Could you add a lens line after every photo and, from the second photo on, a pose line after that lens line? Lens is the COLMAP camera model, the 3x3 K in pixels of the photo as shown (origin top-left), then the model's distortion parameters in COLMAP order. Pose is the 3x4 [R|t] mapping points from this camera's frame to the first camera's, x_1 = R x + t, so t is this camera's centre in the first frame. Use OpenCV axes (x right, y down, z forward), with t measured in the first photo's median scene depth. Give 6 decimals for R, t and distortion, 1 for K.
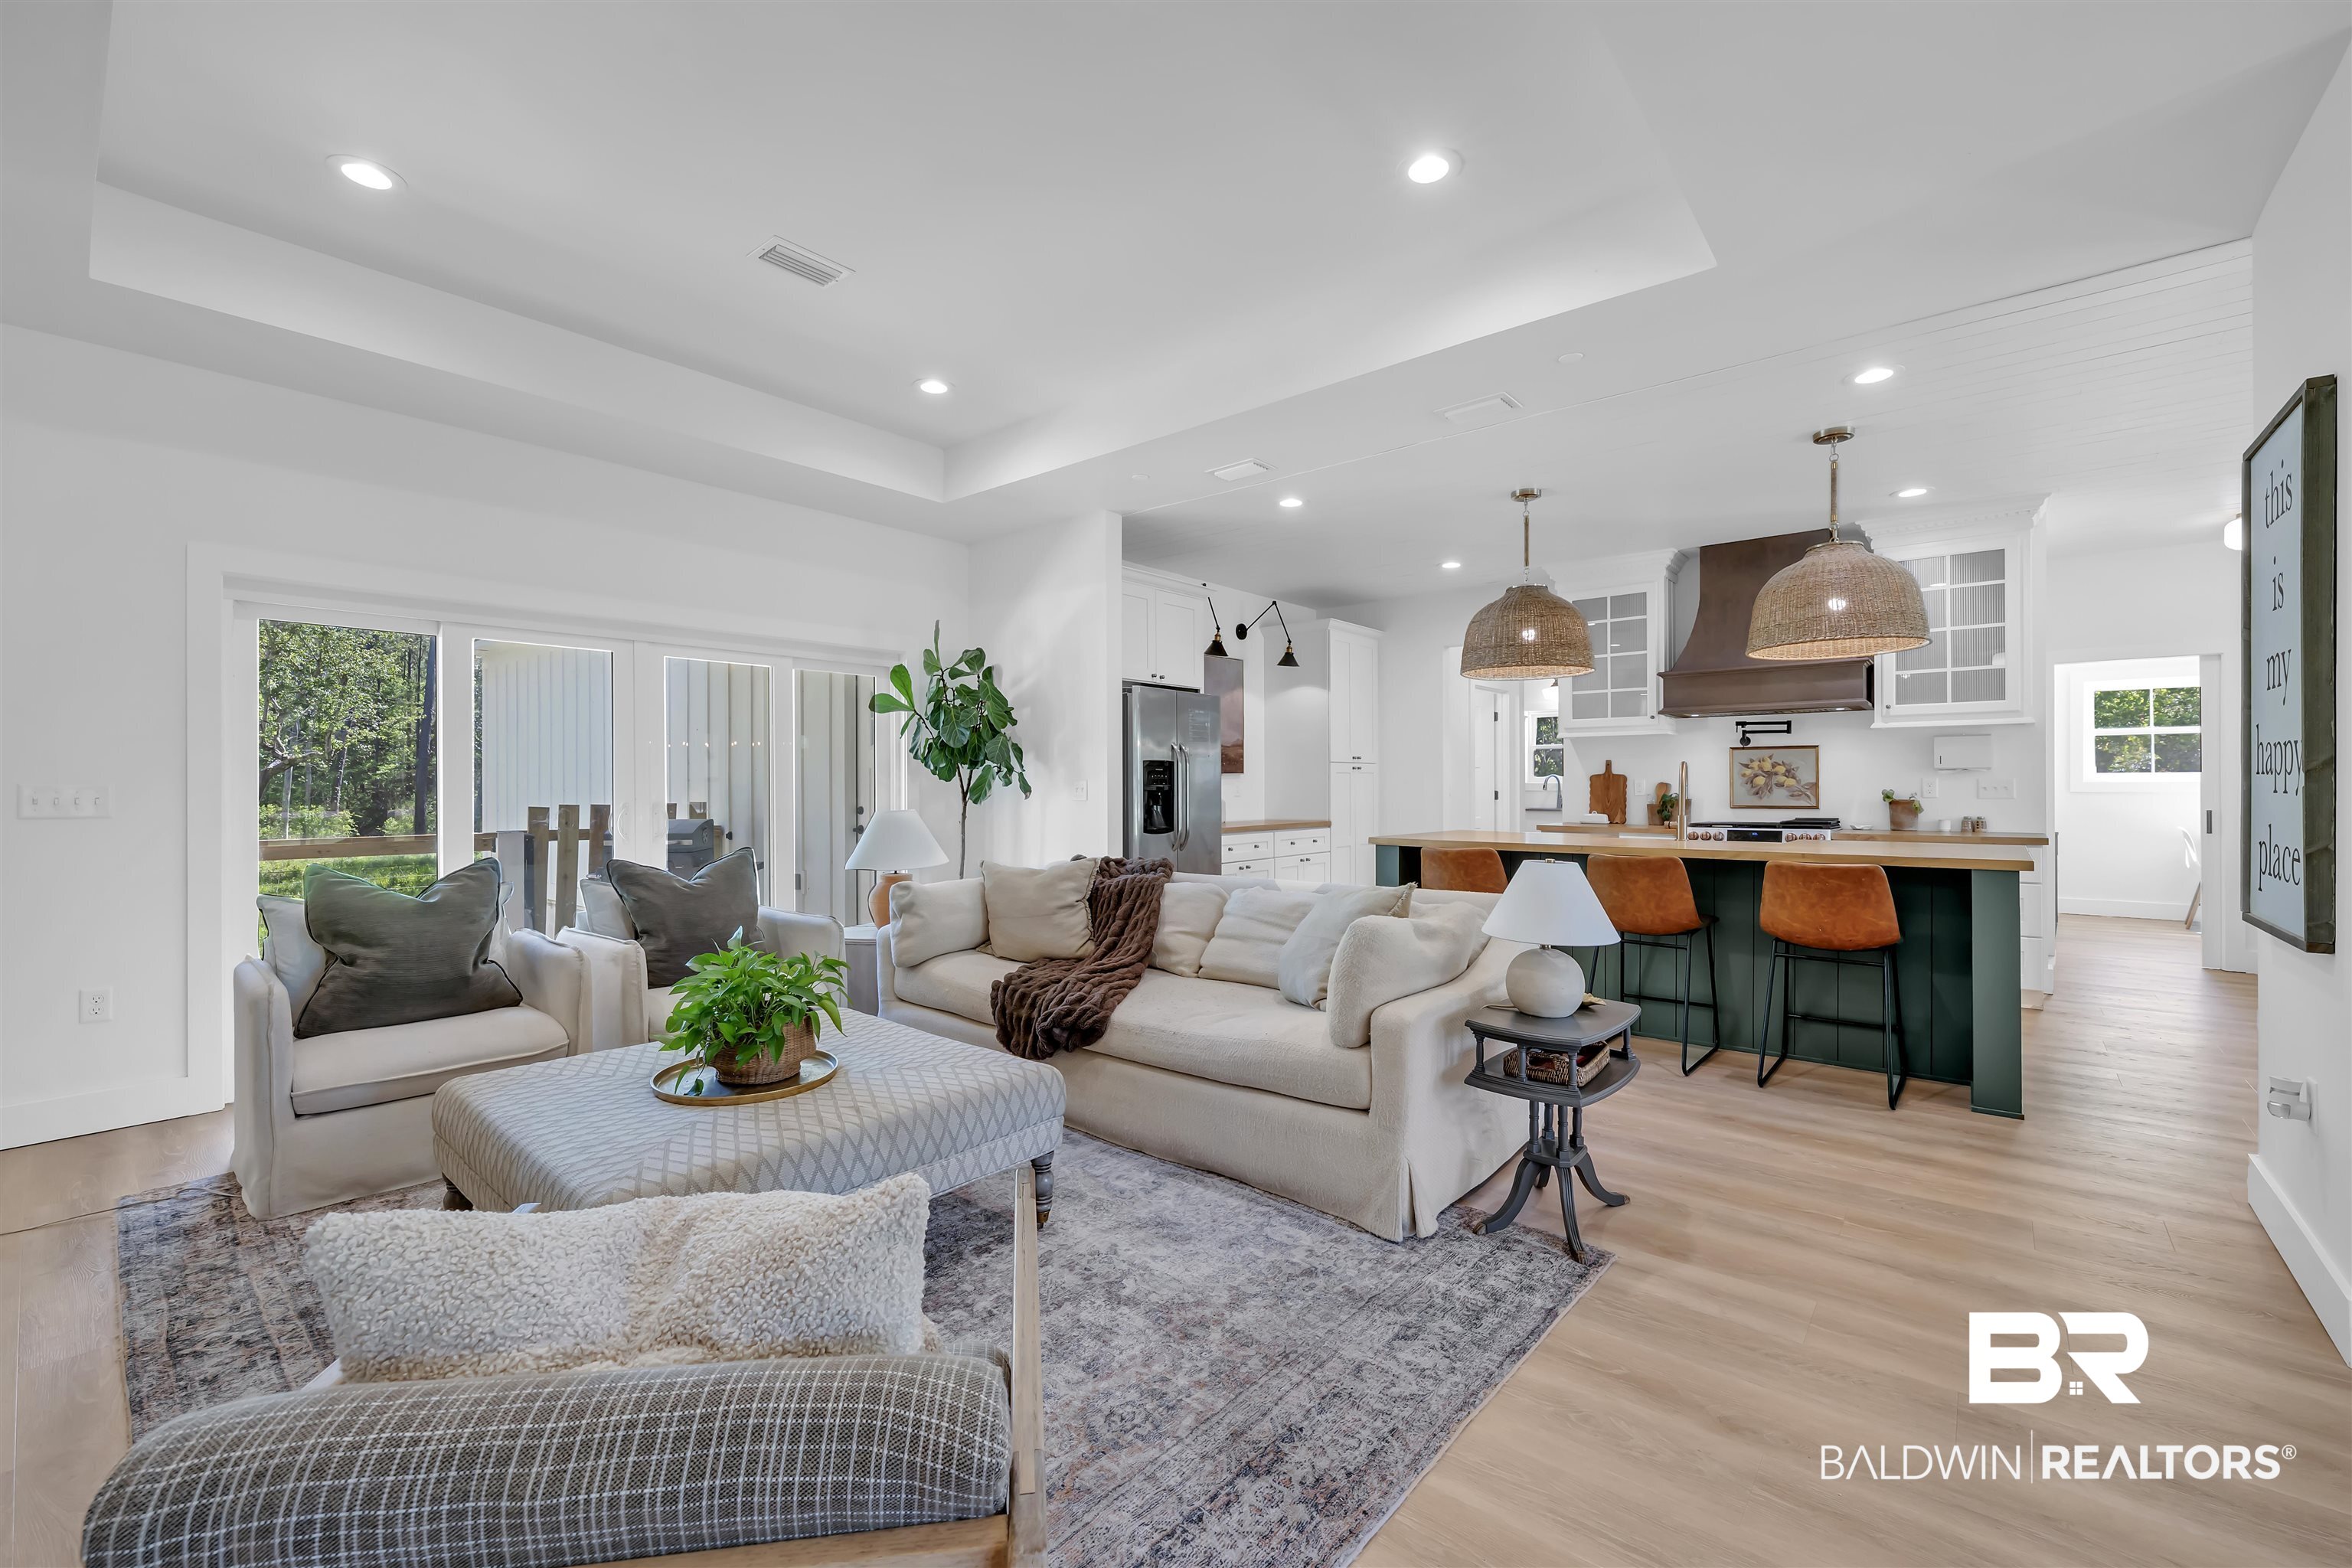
lens RADIAL K [[965.4, 0, 1187.5], [0, 965.4, 784.5], [0, 0, 1]] dist [0.000108, -0.000260]
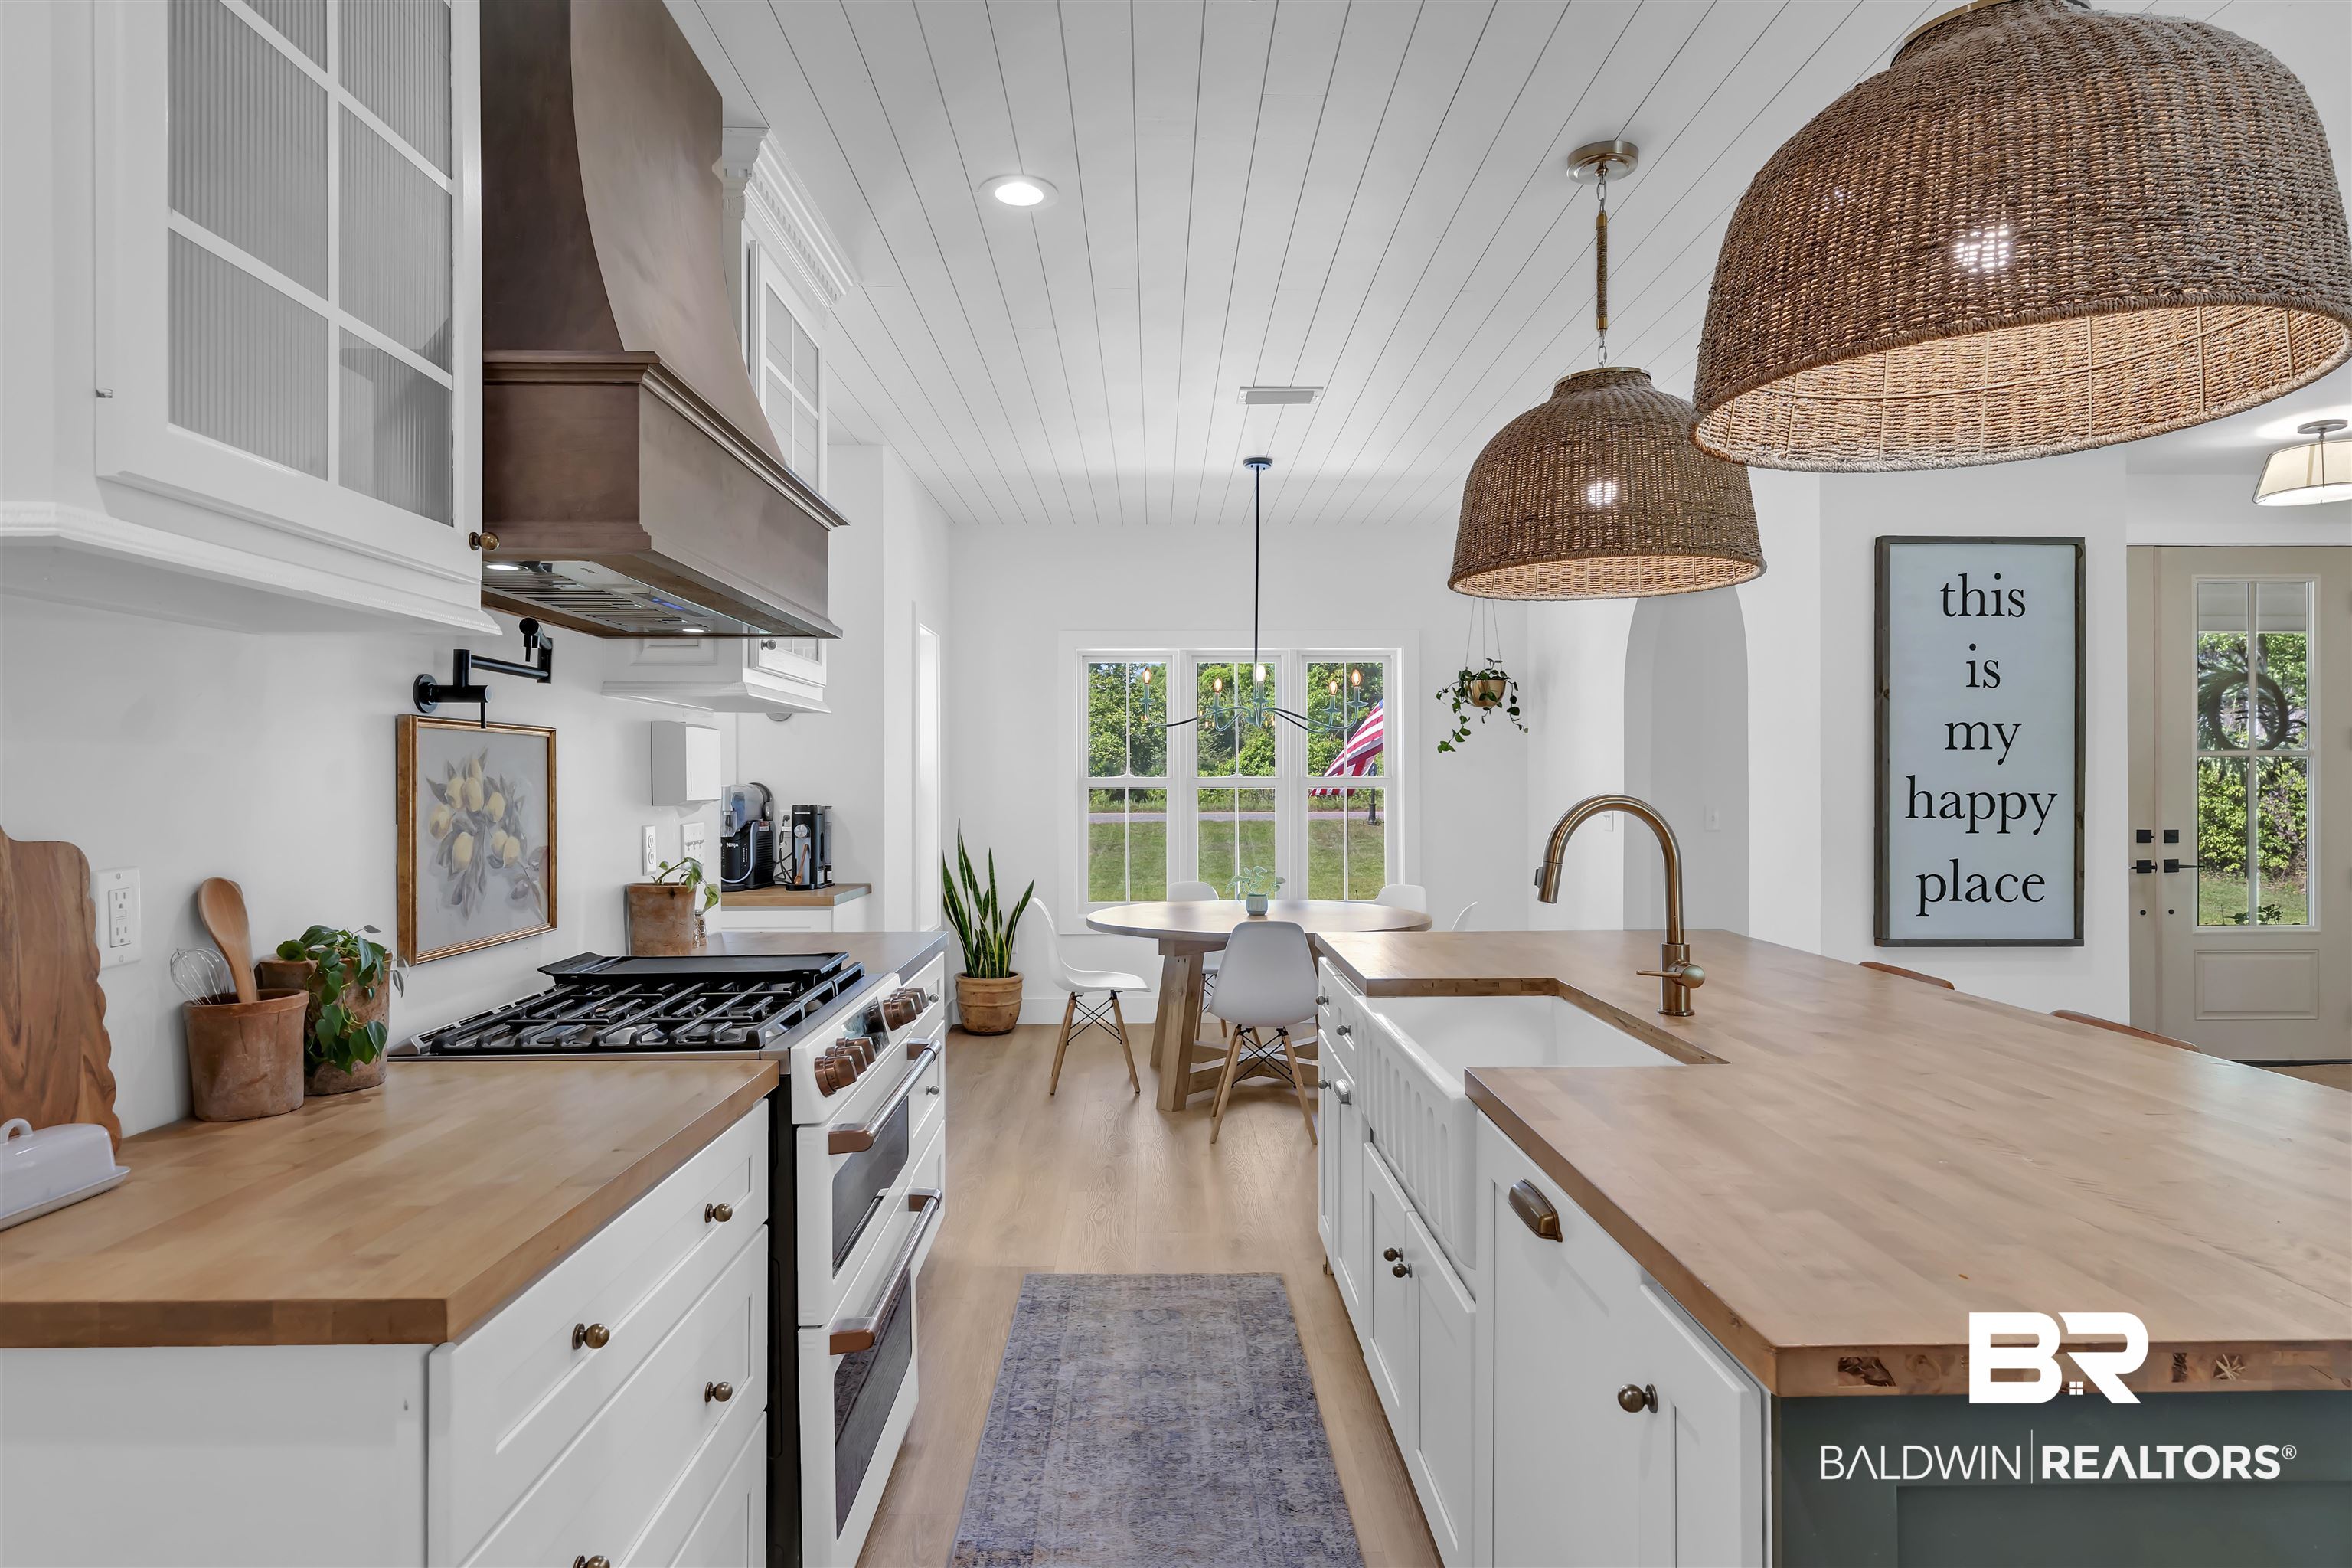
lens RADIAL K [[1313.9, 0, 1167.0], [0, 1313.9, 786.8], [0, 0, 1]] dist [0.005660, -0.000028]
pose [[-0.650578, 0.002303, 0.759436, 0.220144], [0.003589, 0.999994, 0.000042, -0.022781], [-0.759431, 0.002753, -0.650582, 1.234127]]
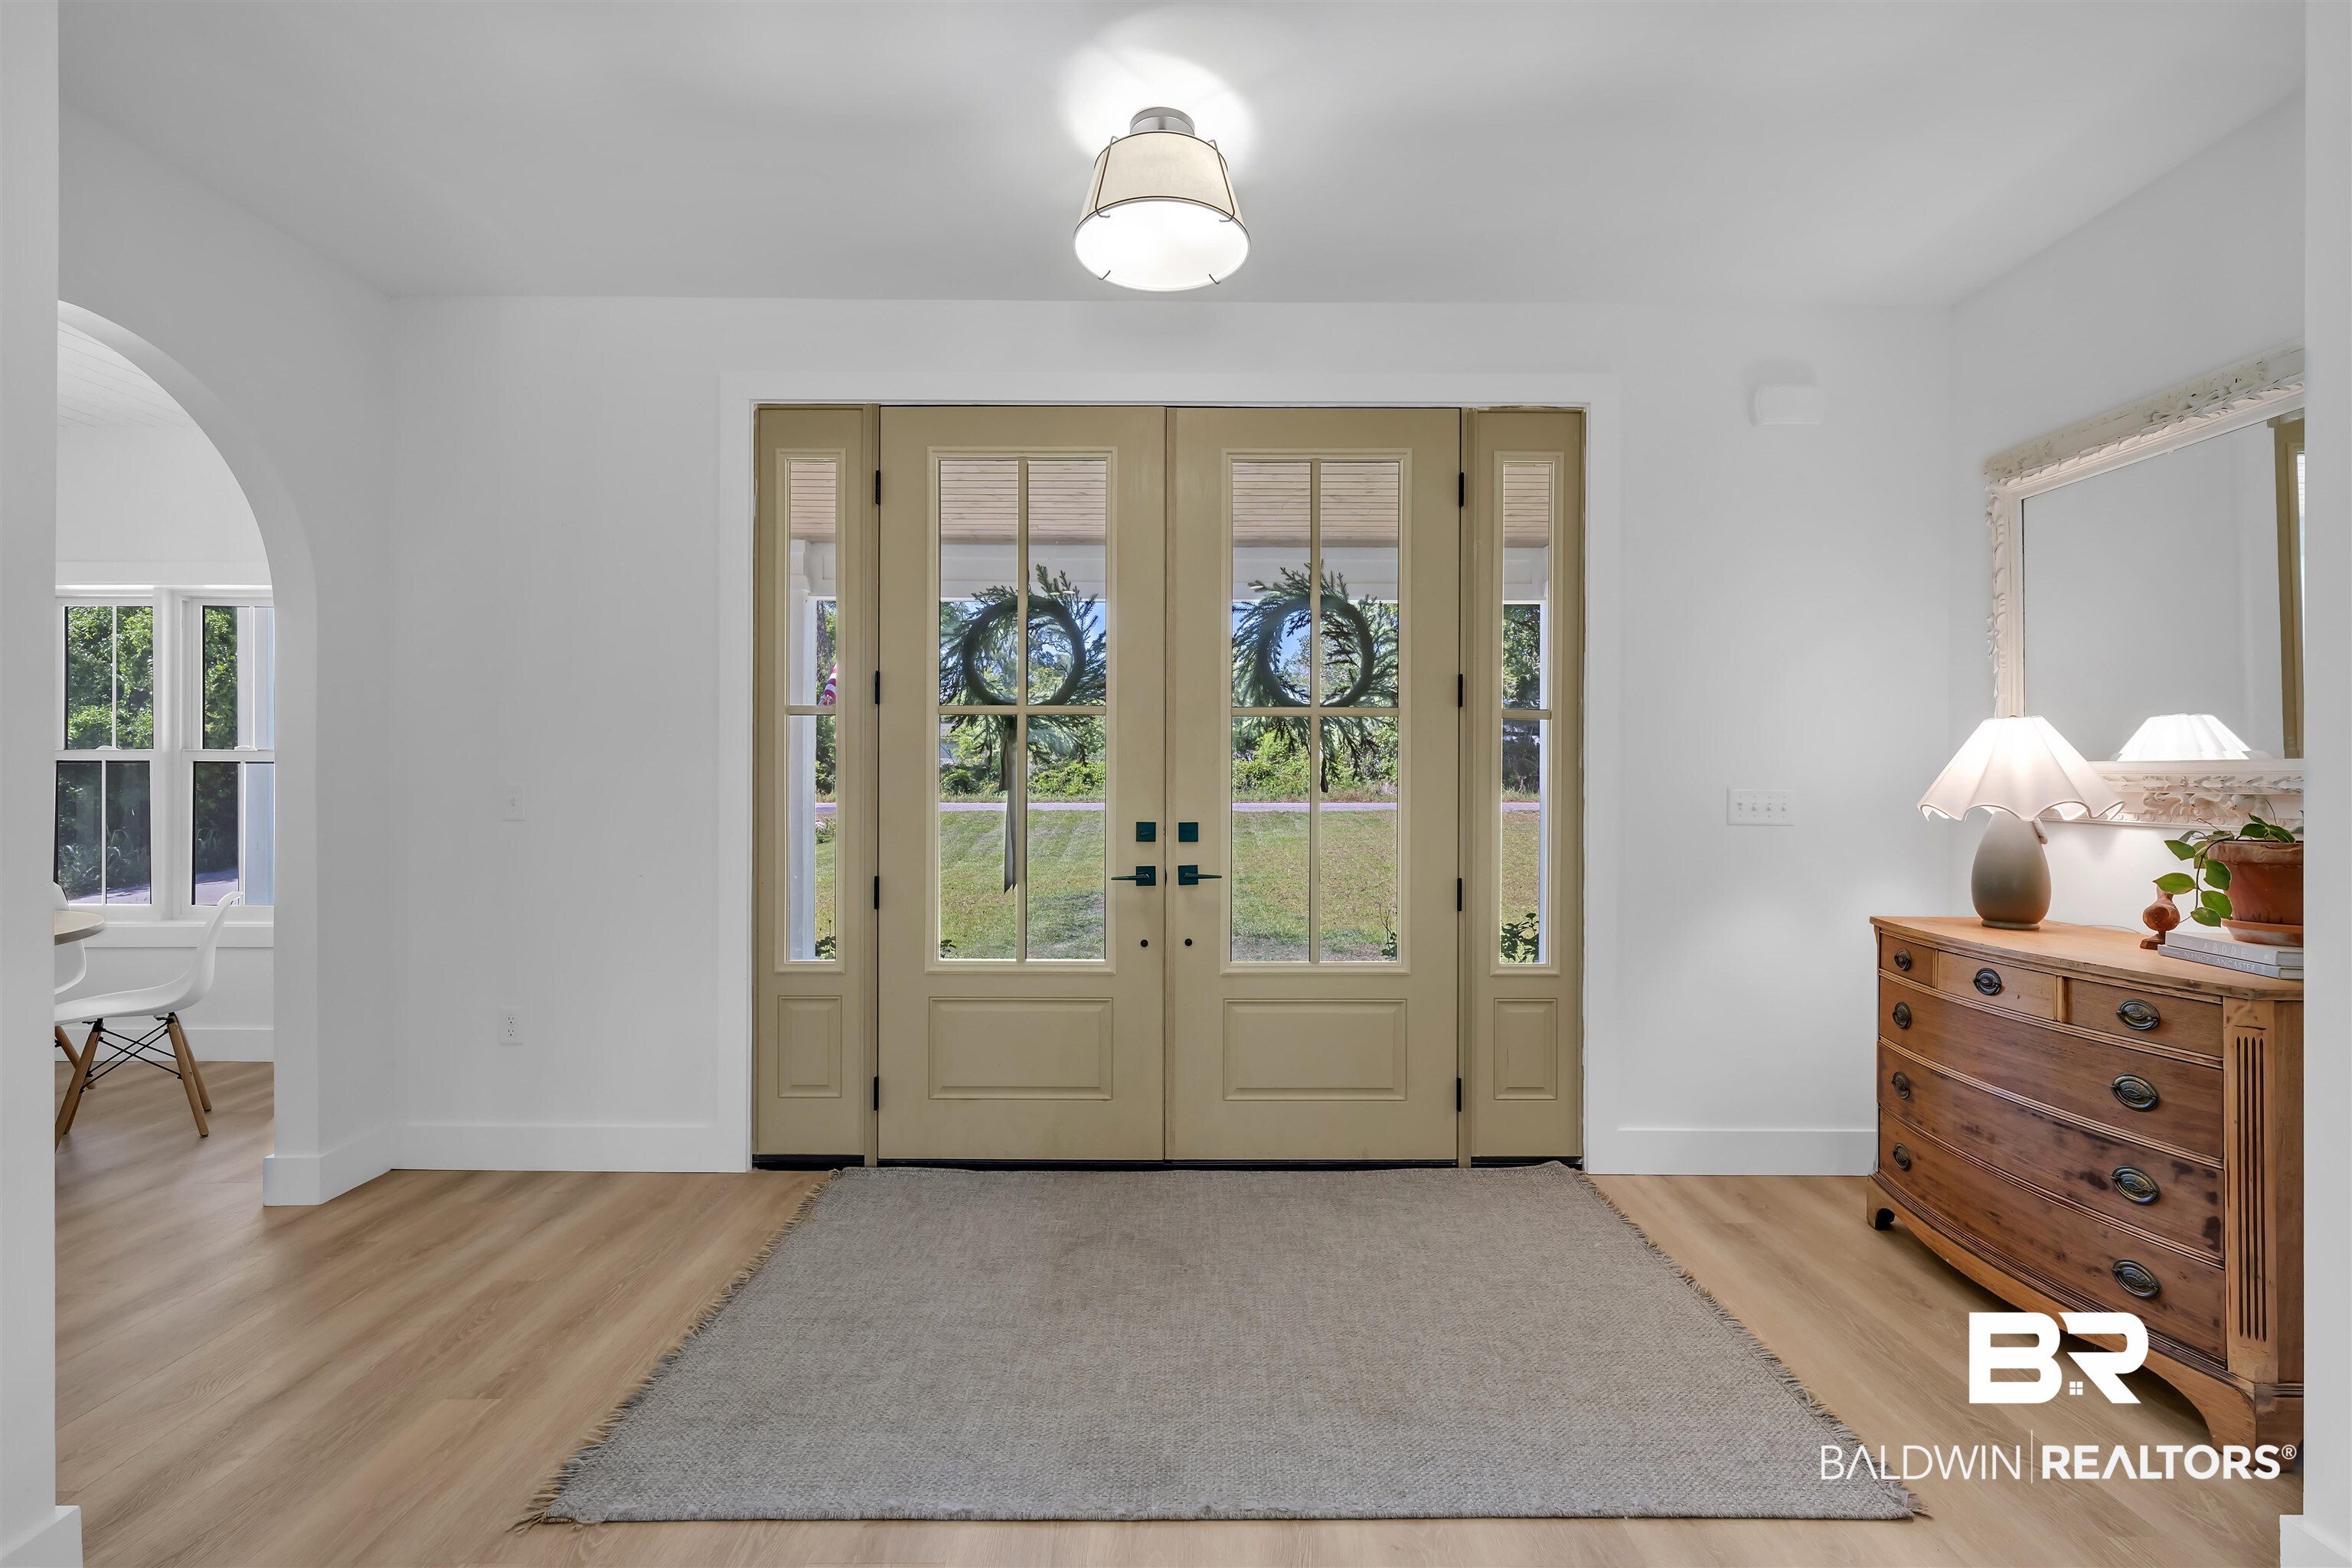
lens RADIAL K [[1034.9, 0, 1176.0], [0, 1034.9, 784.0], [0, 0, 1]] dist [0.000617, -0.000055]
pose [[-0.642588, 0.000246, 0.766212, 0.066100], [-0.001707, 0.999997, -0.001753, -0.004891], [-0.766210, -0.002434, -0.642585, 0.279039]]
